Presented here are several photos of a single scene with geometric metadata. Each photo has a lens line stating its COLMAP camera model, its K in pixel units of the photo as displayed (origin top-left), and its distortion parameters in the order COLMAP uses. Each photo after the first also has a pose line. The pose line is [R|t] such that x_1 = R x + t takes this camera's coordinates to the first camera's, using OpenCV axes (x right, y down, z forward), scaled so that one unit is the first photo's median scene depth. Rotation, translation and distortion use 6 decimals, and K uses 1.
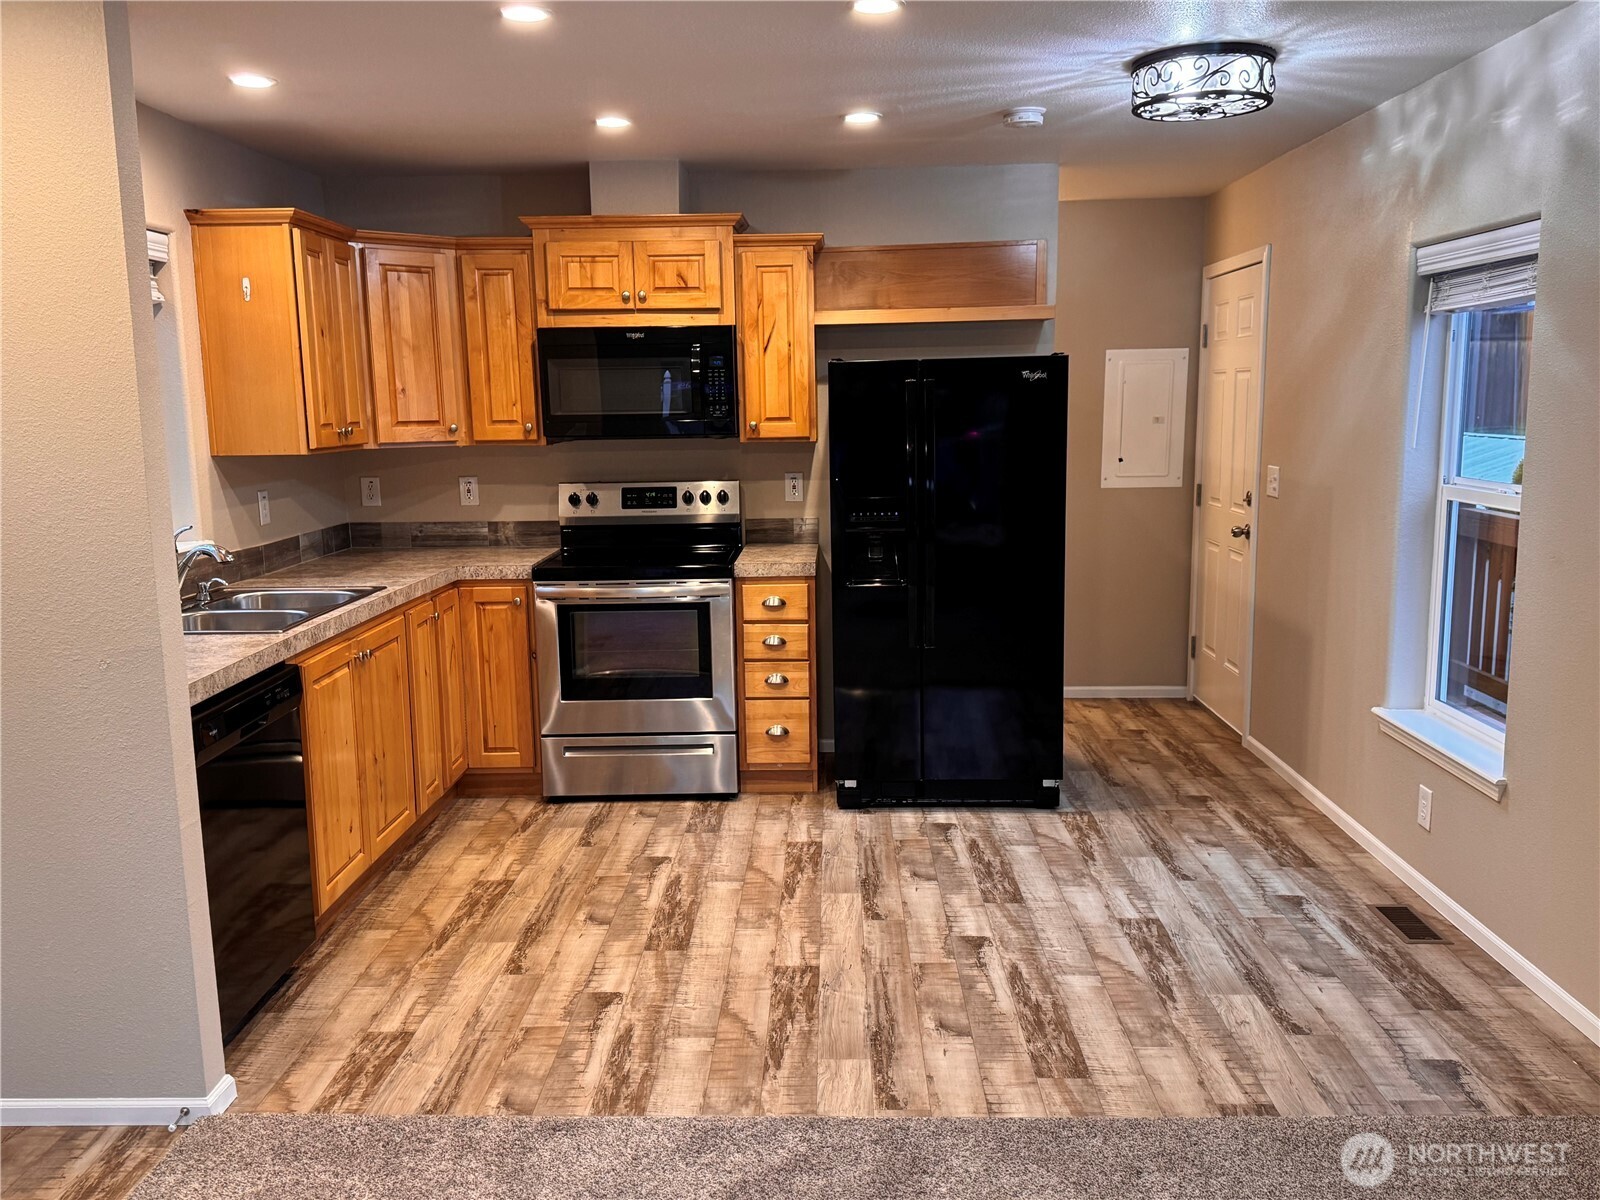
lens RADIAL K [[1291.3, 0, 800.0], [0, 1291.3, 600.0], [0, 0, 1]] dist [0.165626, -0.320997]
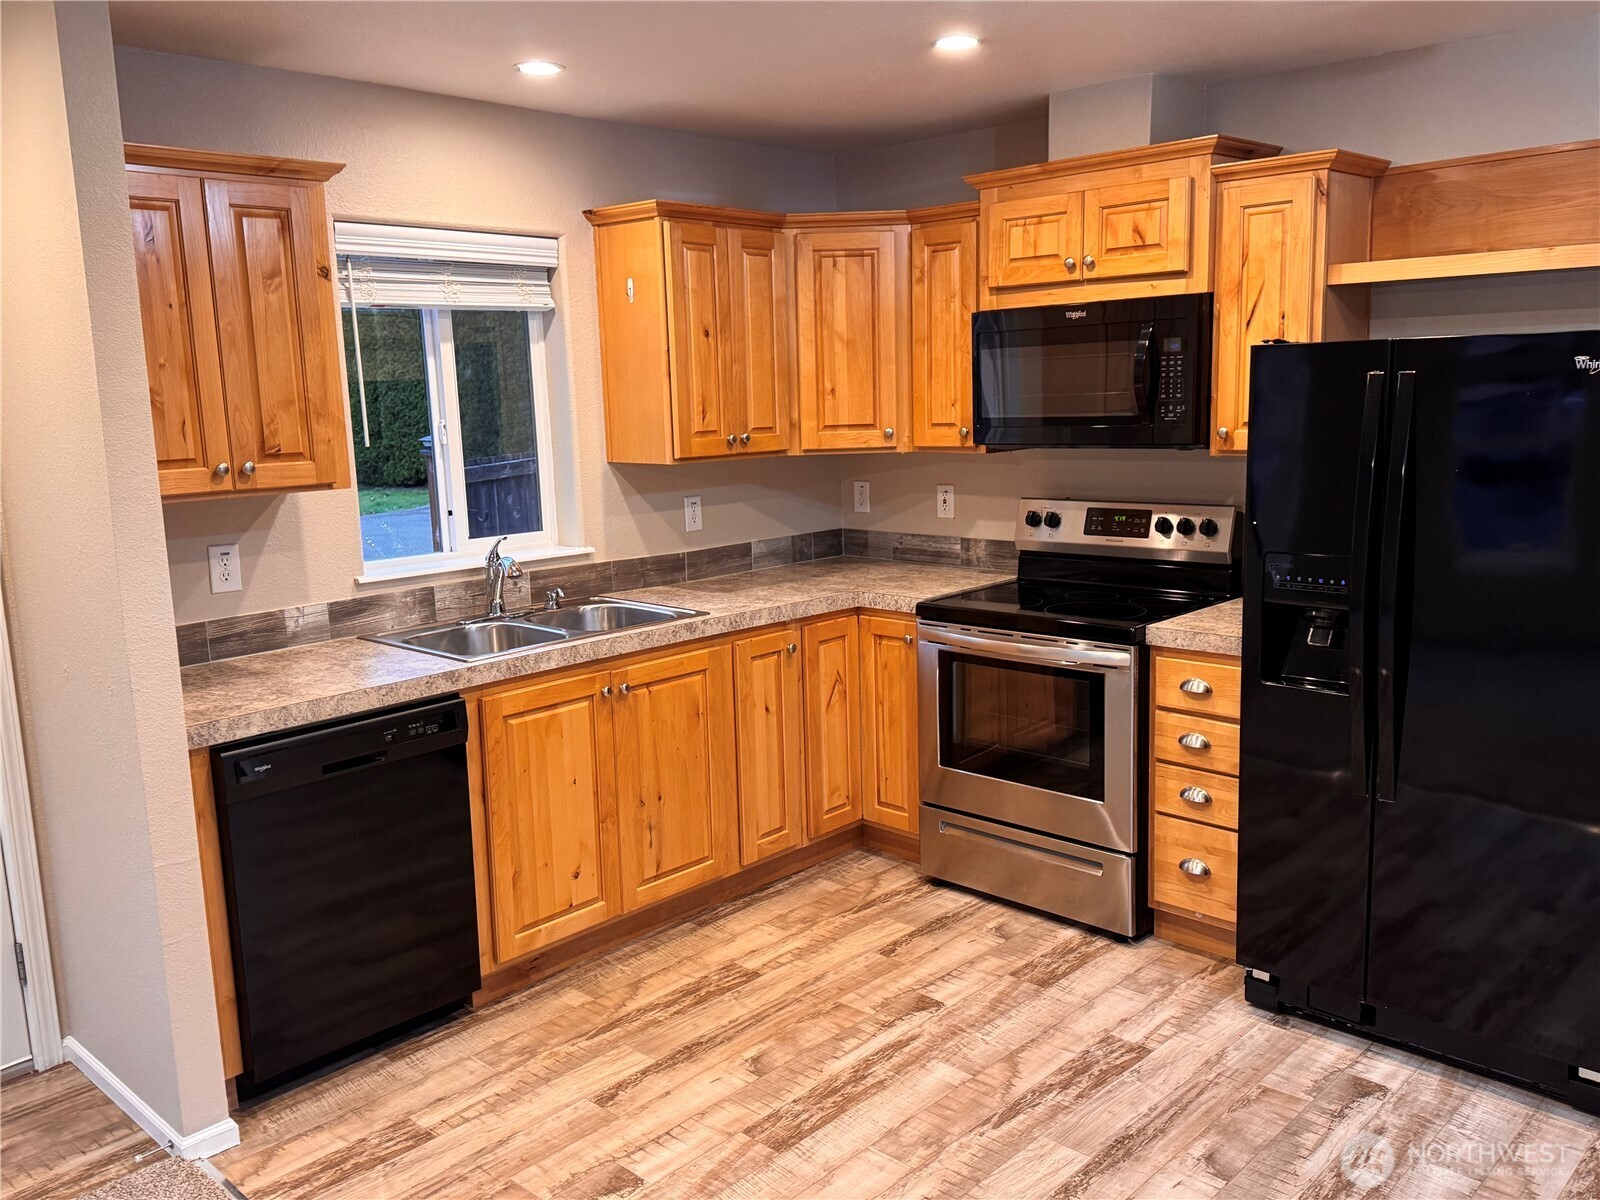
lens RADIAL K [[1291.3, 0, 800.0], [0, 1291.3, 600.0], [0, 0, 1]] dist [0.165626, -0.320997]
pose [[0.744793, 0.106263, -0.658780, 0.280559], [-0.088413, 0.994250, 0.060419, -0.068488], [0.661412, 0.013245, 0.749906, 0.318466]]
